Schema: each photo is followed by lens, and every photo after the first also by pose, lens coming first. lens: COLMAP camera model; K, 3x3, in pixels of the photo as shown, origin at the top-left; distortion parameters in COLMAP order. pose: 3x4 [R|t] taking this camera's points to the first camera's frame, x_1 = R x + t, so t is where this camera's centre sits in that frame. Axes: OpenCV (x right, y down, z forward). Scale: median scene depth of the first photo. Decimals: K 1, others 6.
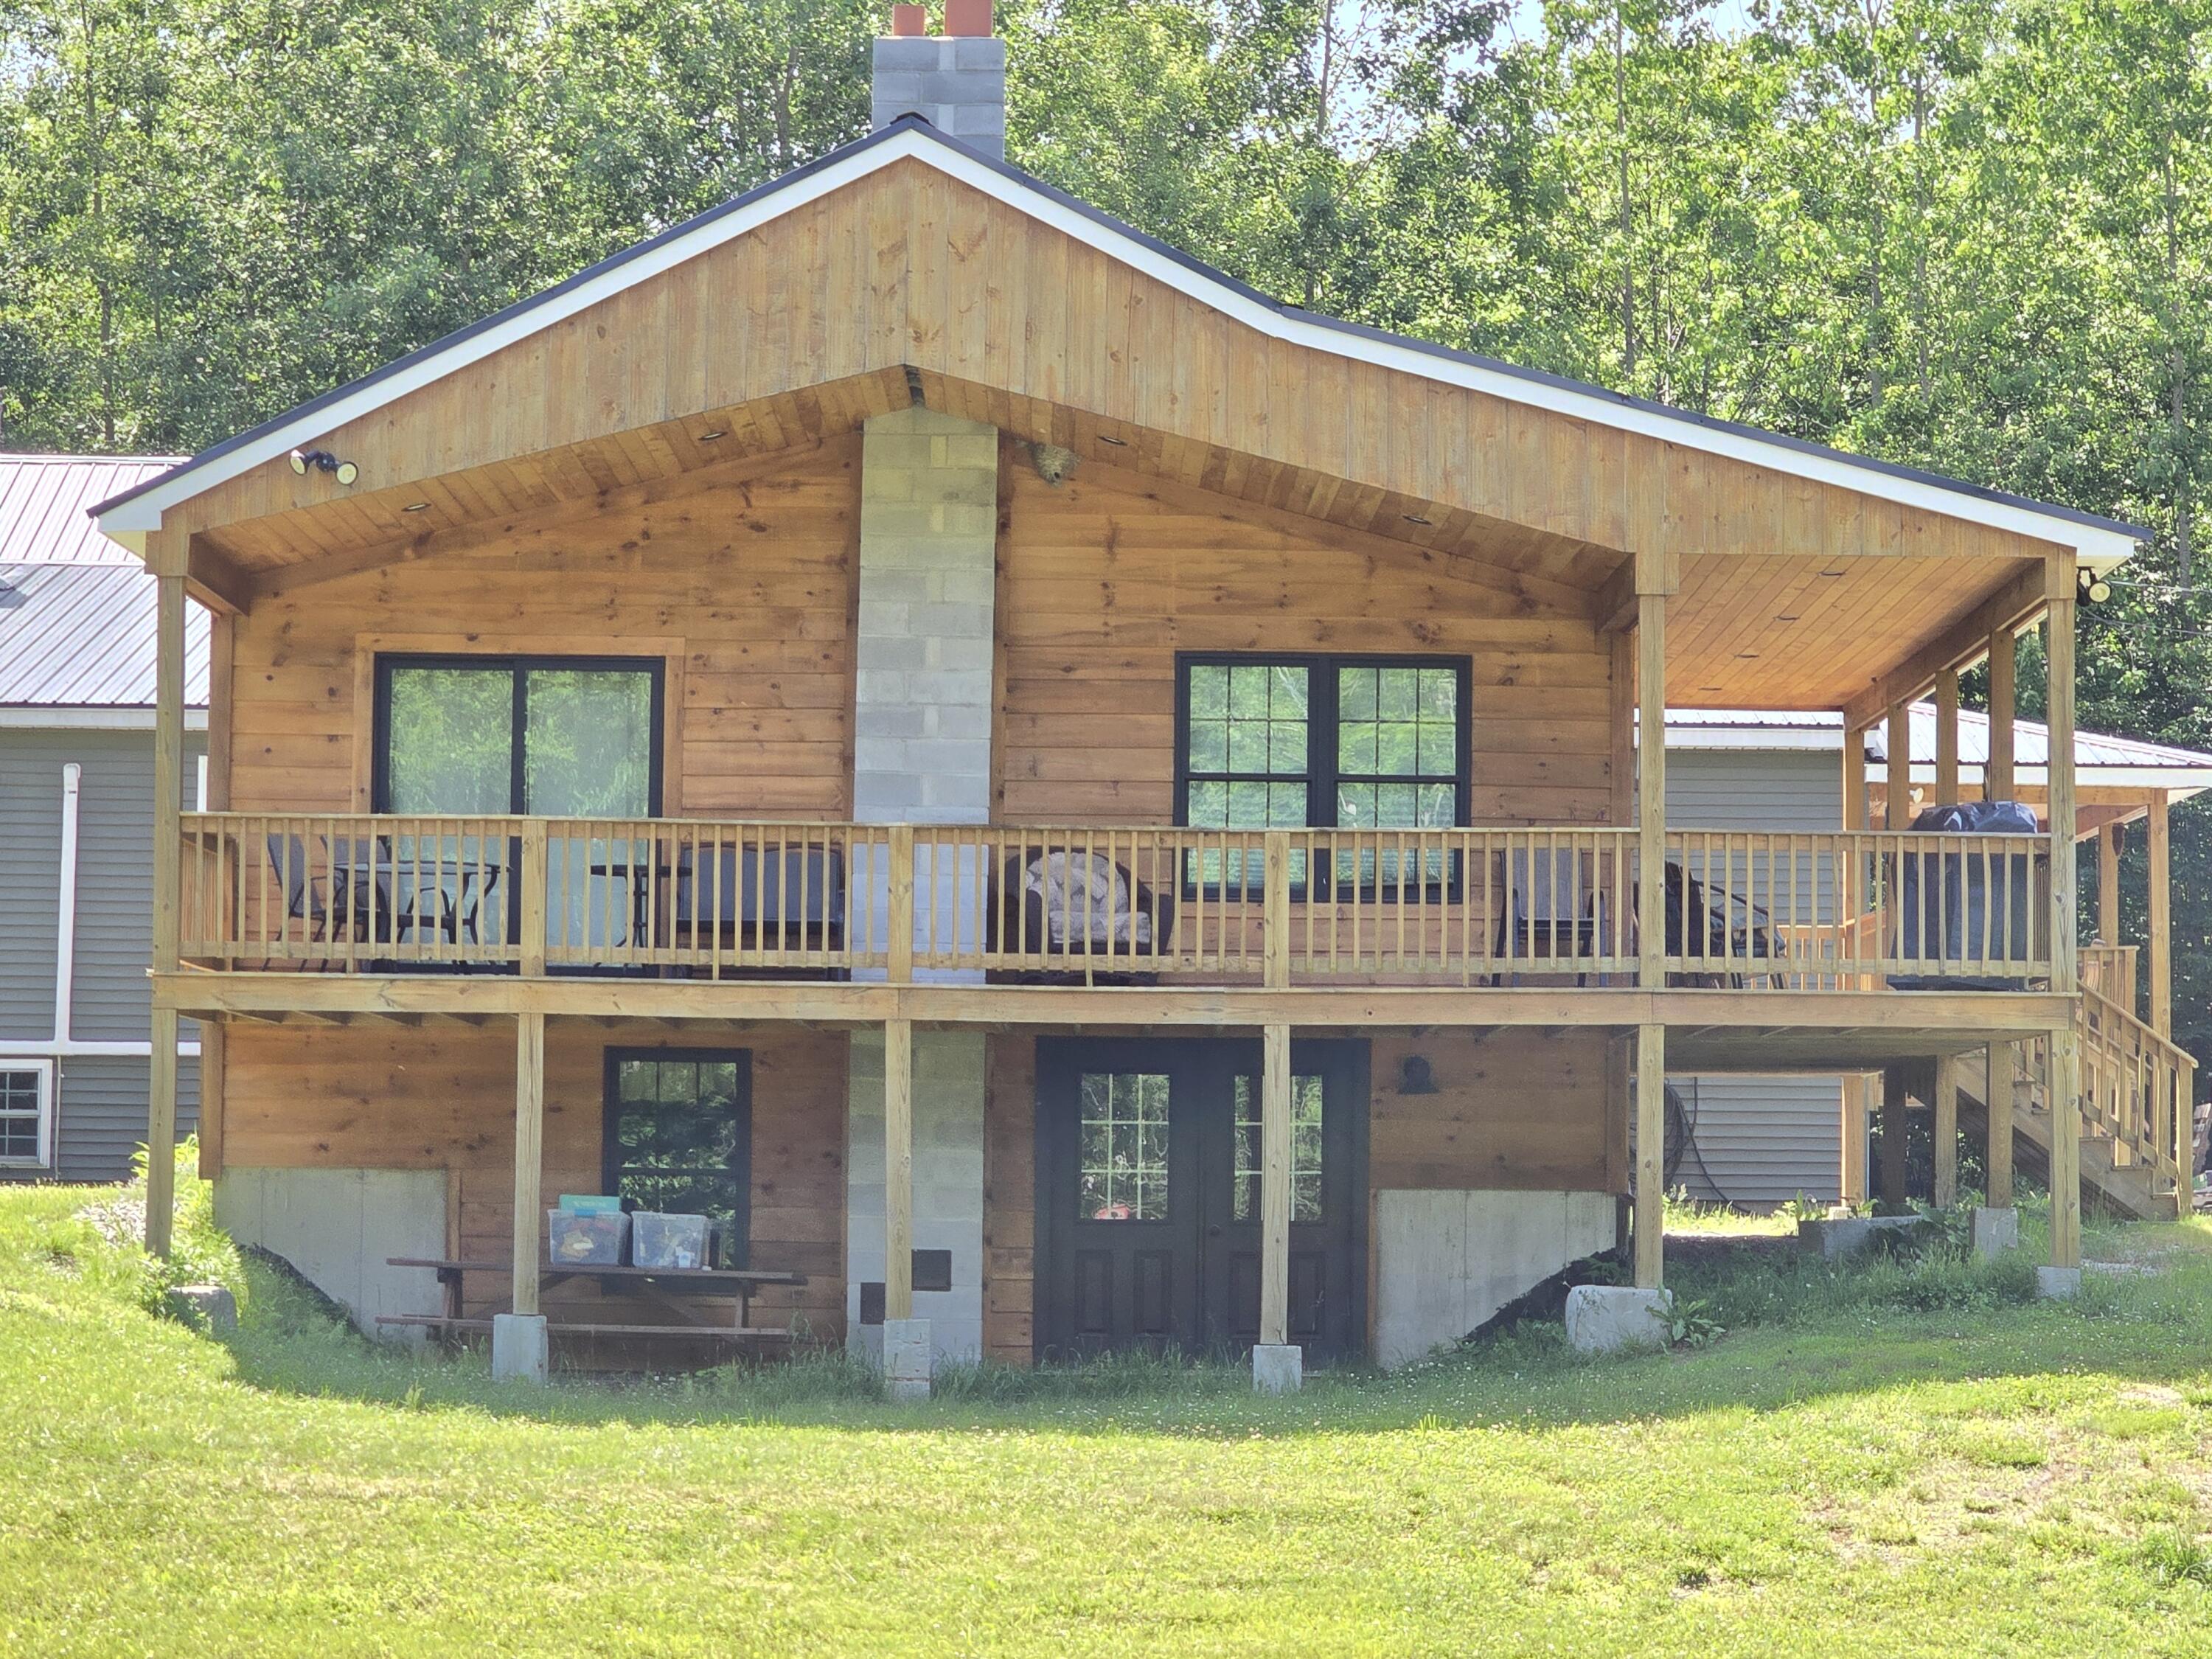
lens RADIAL K [[5996.5, 0, 1106.0], [0, 5996.5, 829.5], [0, 0, 1]] dist [-0.819613, 13.189154]
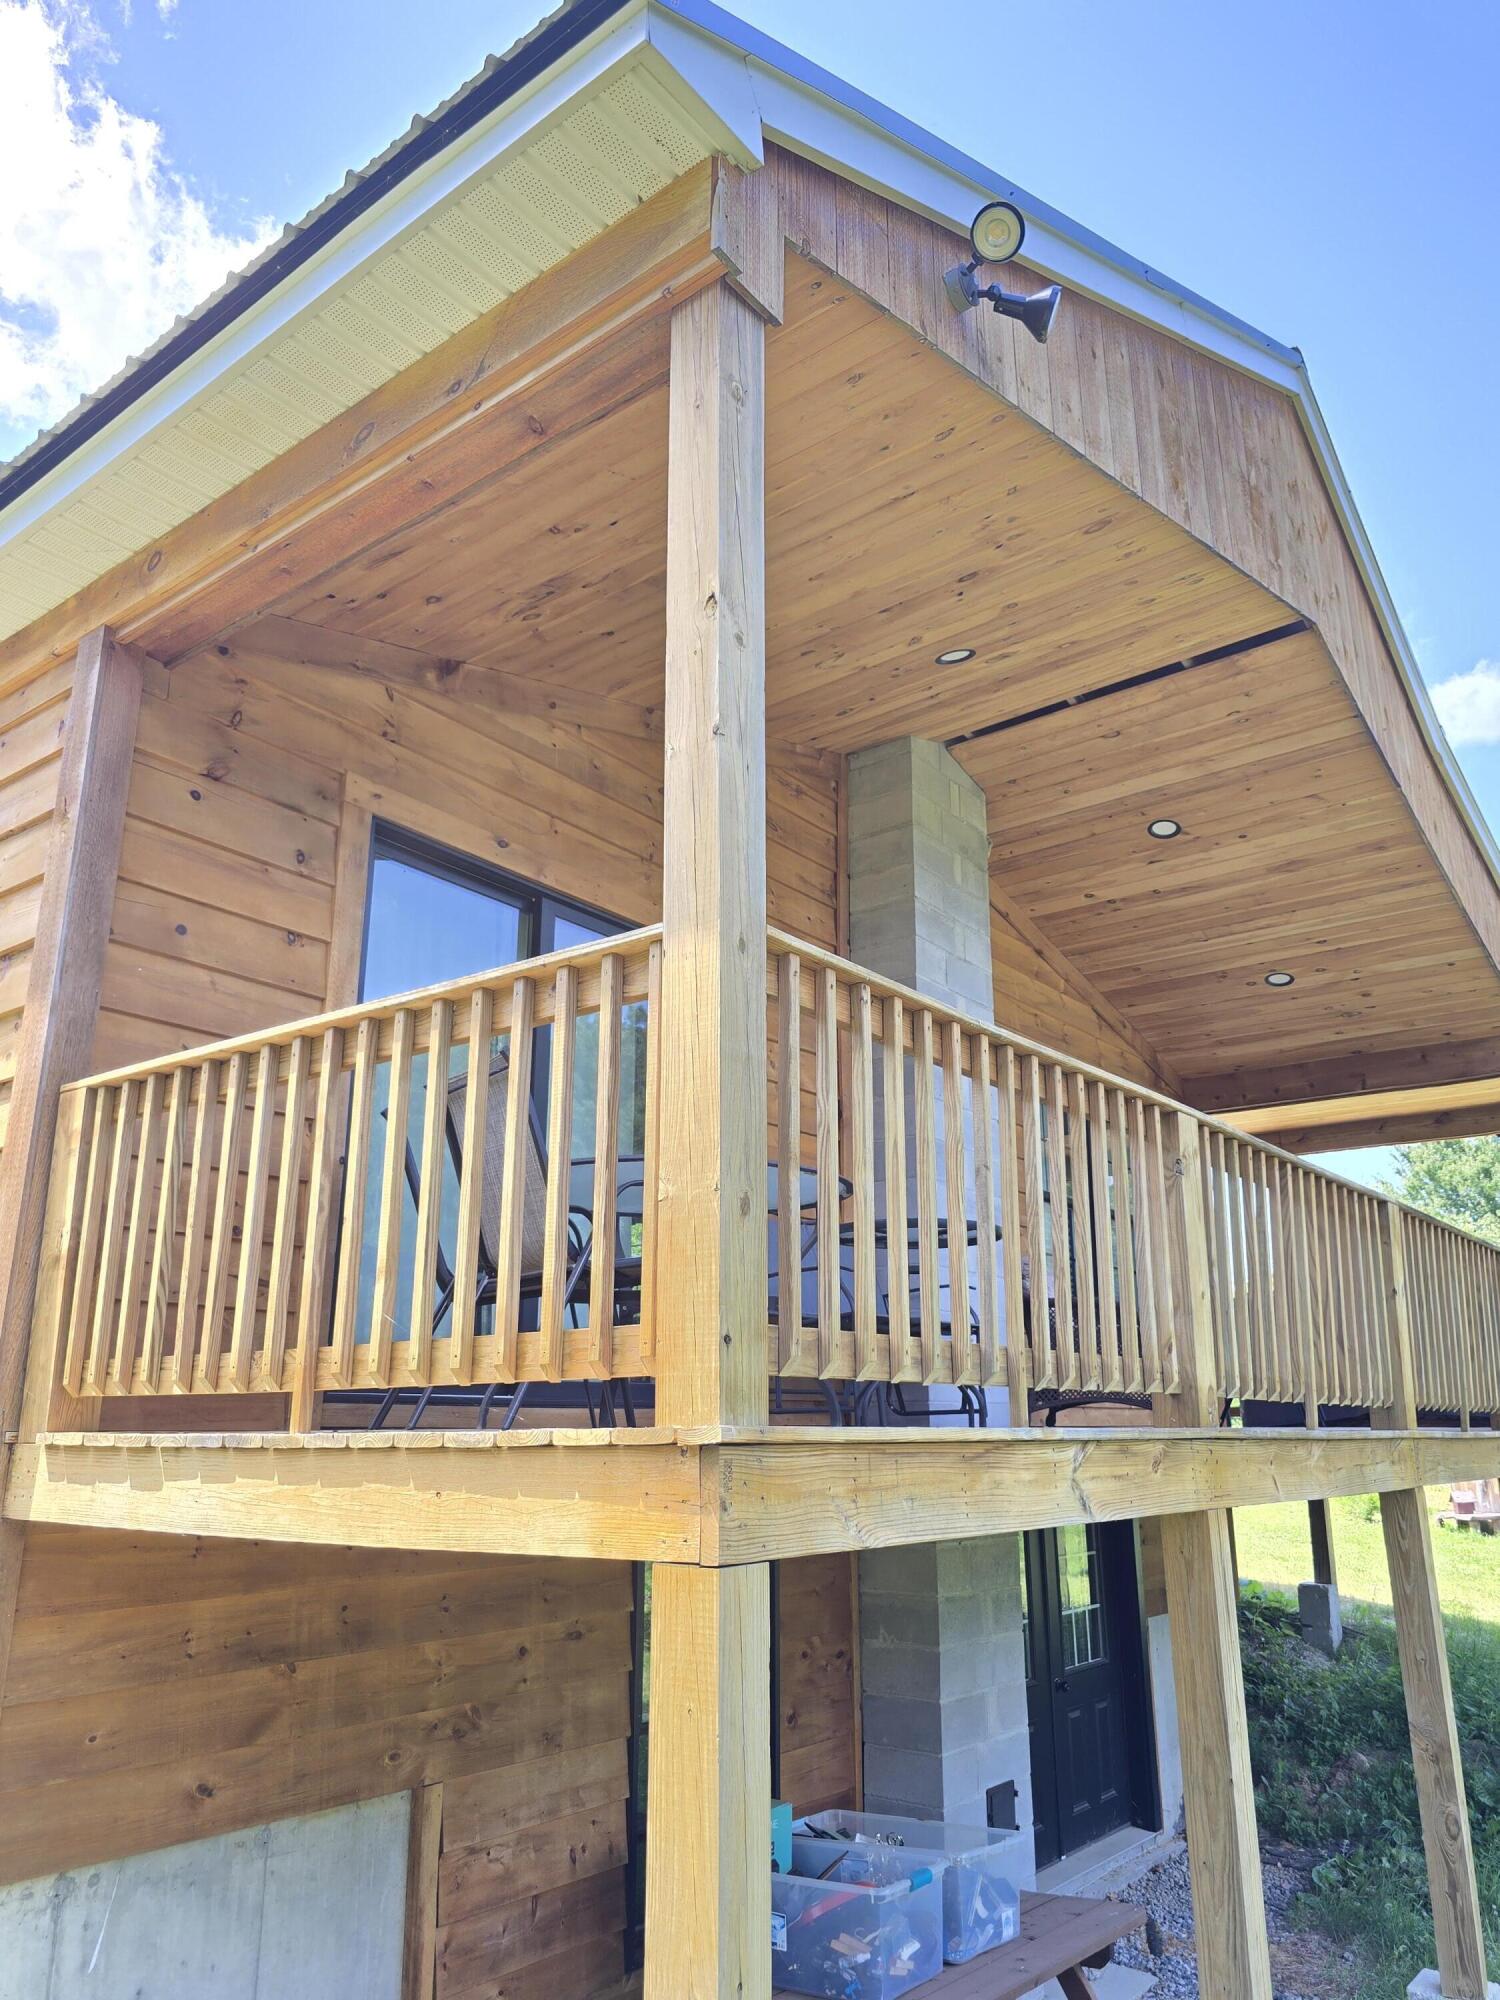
lens RADIAL K [[1418.2, 0, 766.3], [0, 1418.2, 1009.4], [0, 0, 1]] dist [0.046204, -0.050326]
pose [[0.613748, 0.210550, 0.760909, -0.202739], [-0.046846, 0.971797, -0.231119, 0.018714], [-0.788111, 0.106204, 0.606302, 0.897574]]
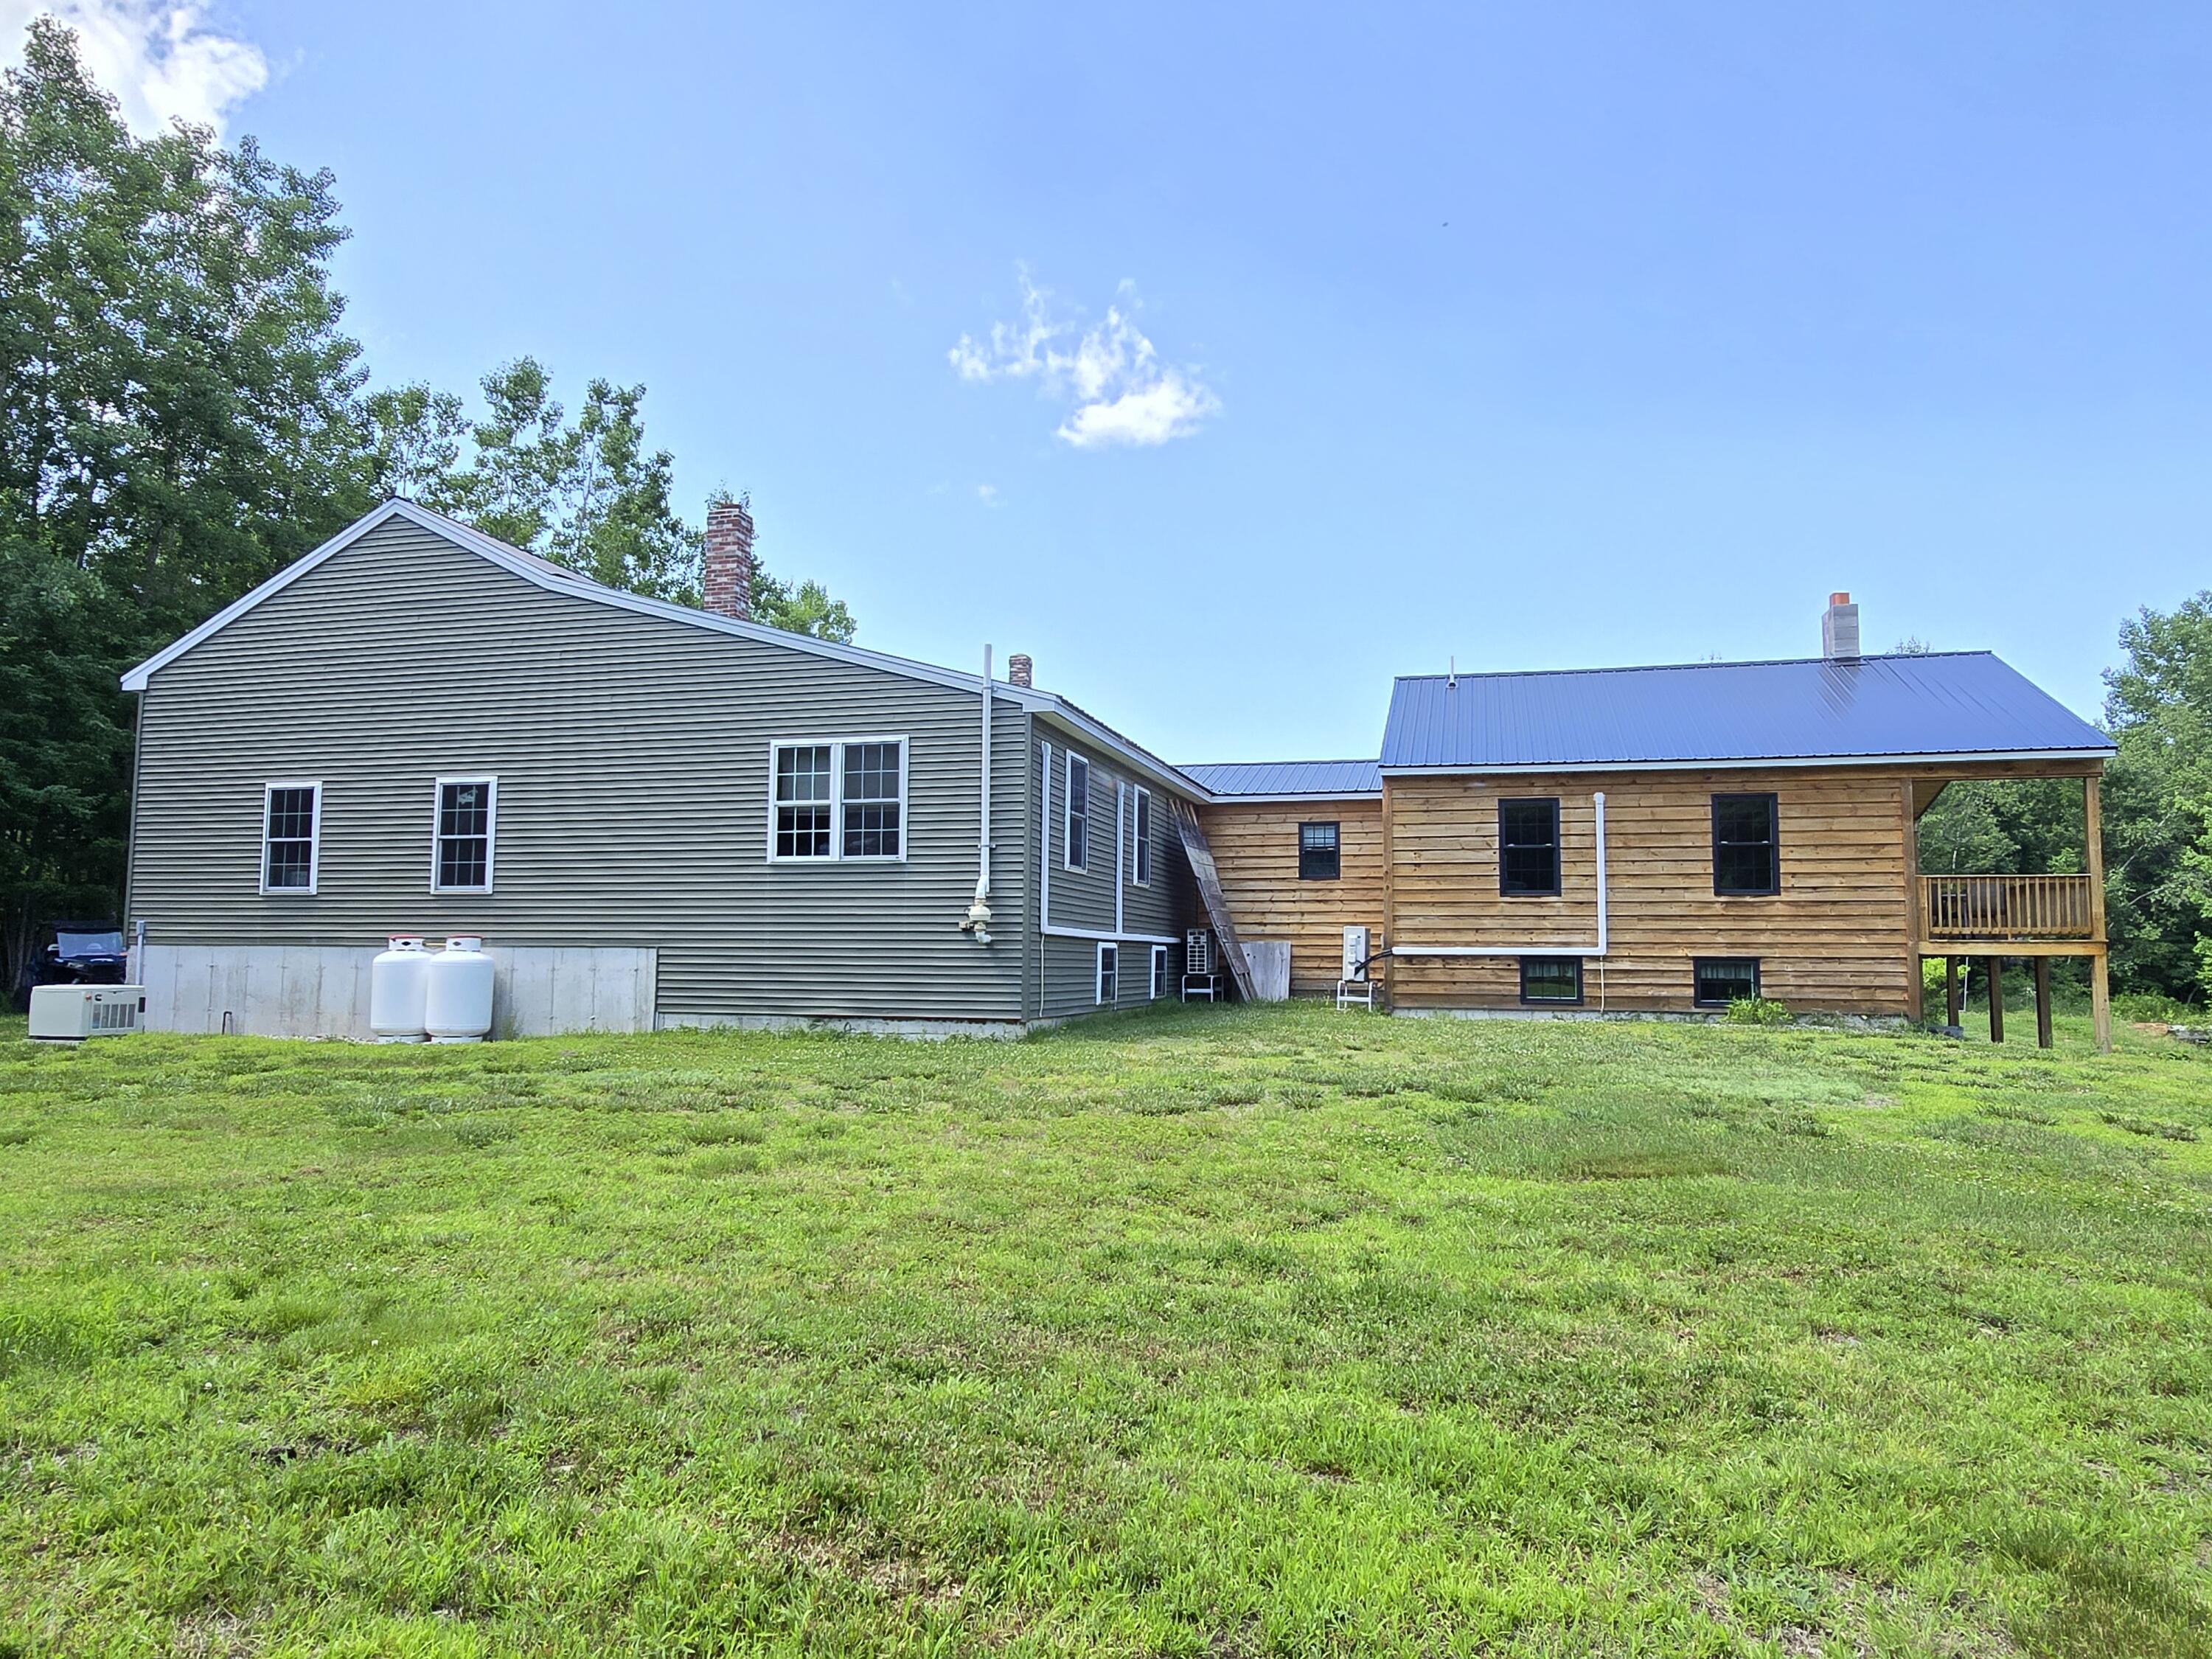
lens RADIAL K [[1416.2, 0, 1113.8], [0, 1416.2, 820.9], [0, 0, 1]] dist [-0.006895, -0.001334]
pose [[0.262250, 0.084283, 0.961312, -0.779632], [-0.071496, 0.995138, -0.067744, 0.041135], [-0.962348, -0.050964, 0.267001, 1.165971]]
